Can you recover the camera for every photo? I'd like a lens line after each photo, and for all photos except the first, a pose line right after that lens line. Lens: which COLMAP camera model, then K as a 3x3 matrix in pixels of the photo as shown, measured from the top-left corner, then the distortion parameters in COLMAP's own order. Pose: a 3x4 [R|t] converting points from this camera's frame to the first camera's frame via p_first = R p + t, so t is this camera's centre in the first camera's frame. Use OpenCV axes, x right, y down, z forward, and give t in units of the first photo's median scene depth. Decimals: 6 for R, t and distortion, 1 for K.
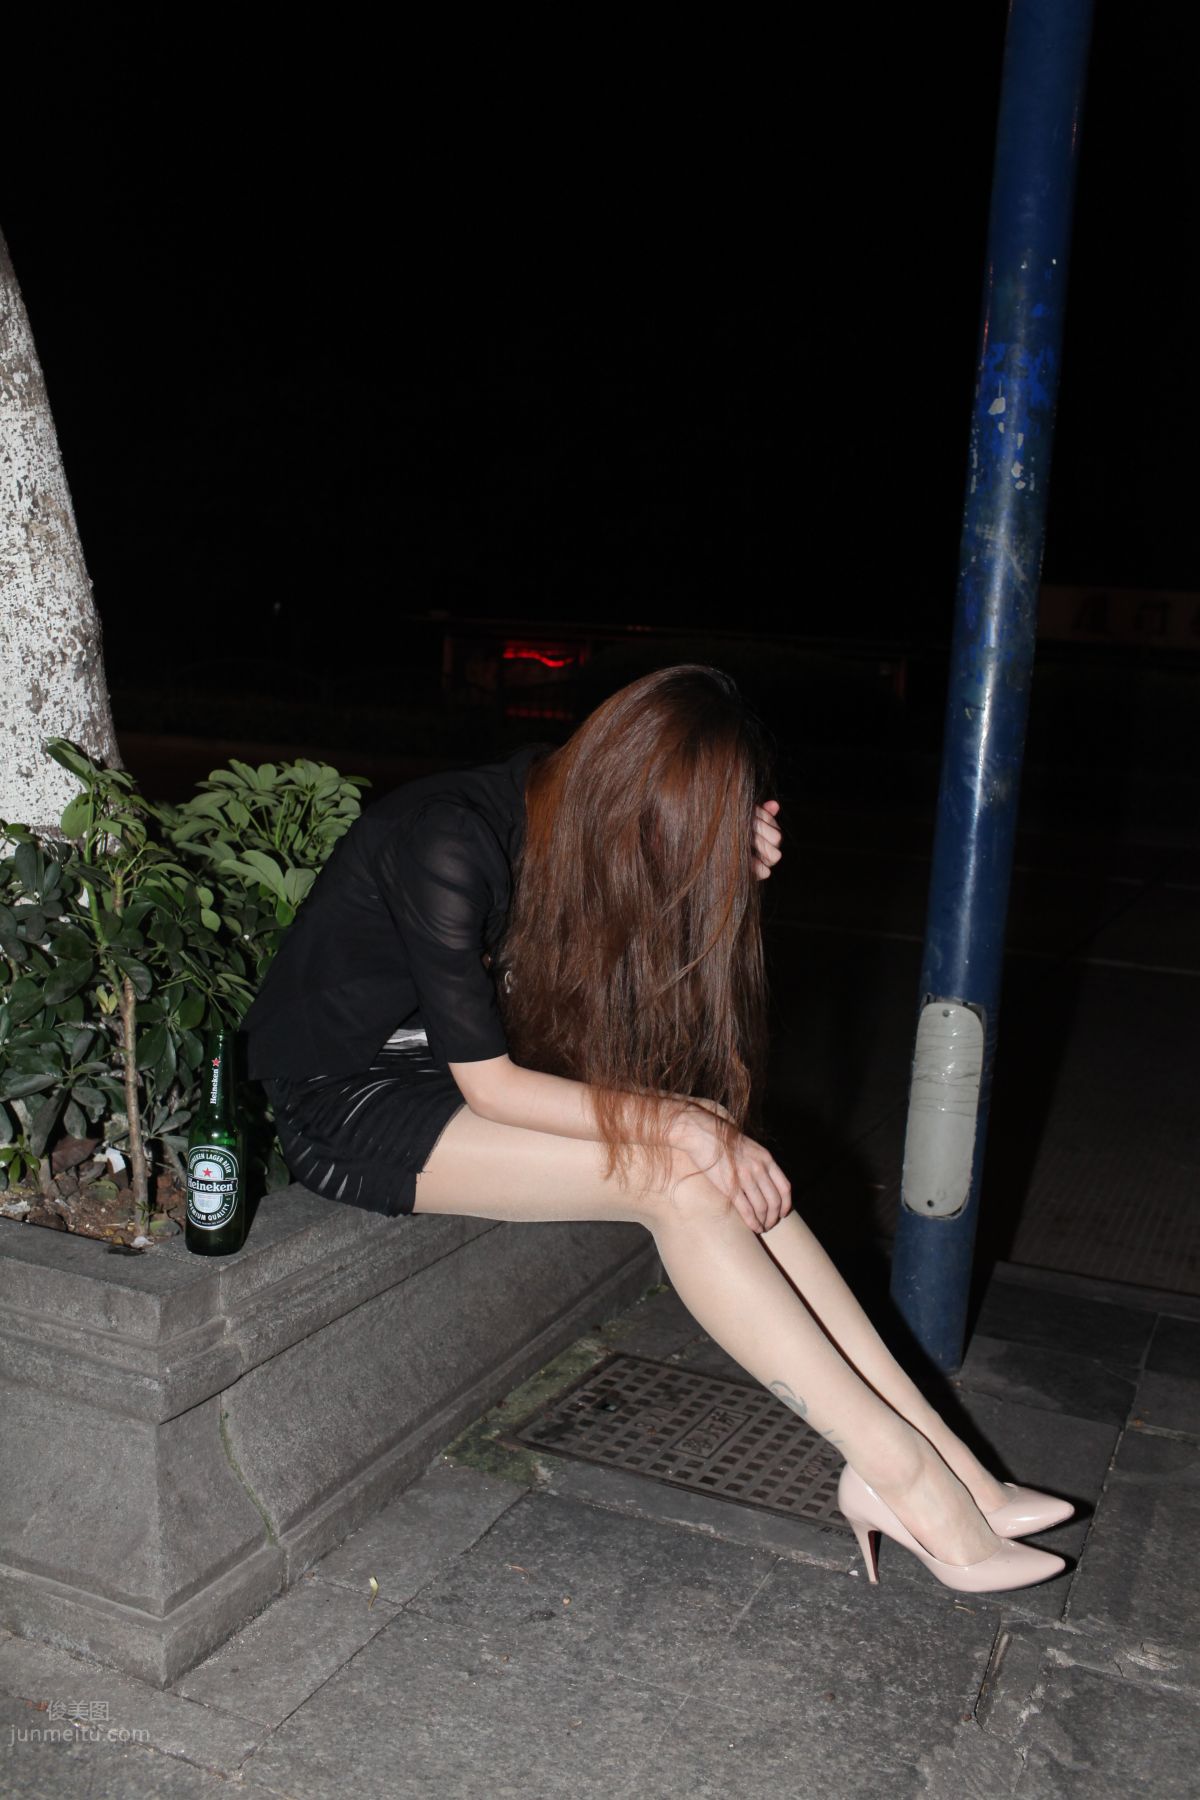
lens RADIAL K [[1736.8, 0, 589.4], [0, 1736.8, 897.0], [0, 0, 1]] dist [-0.104371, 0.148582]
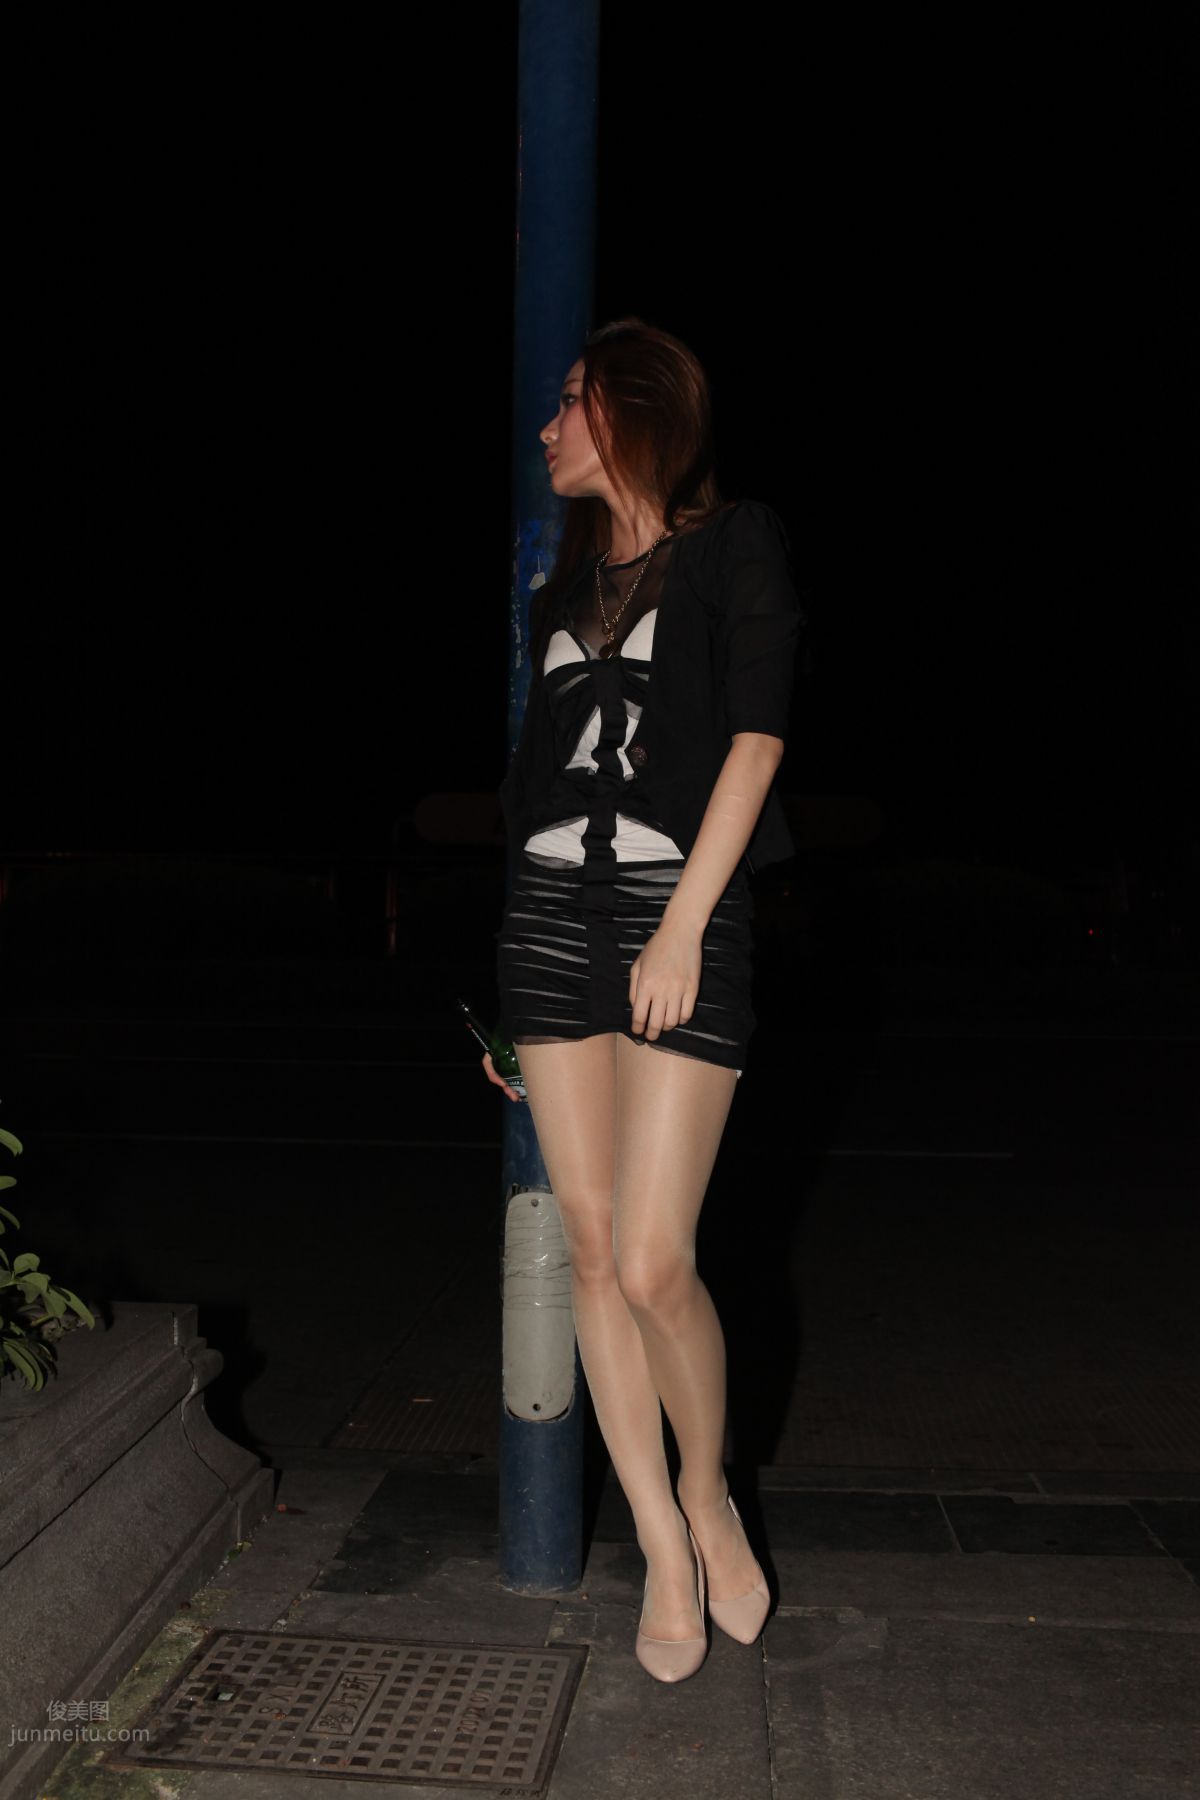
lens RADIAL K [[1735.3, 0, 590.0], [0, 1735.3, 895.8], [0, 0, 1]] dist [-0.101818, 0.142865]
pose [[0.944332, -0.054054, 0.324522, -0.078653], [0.093898, 0.989664, -0.108393, 0.006820], [-0.315309, 0.132831, 0.939647, 0.084163]]
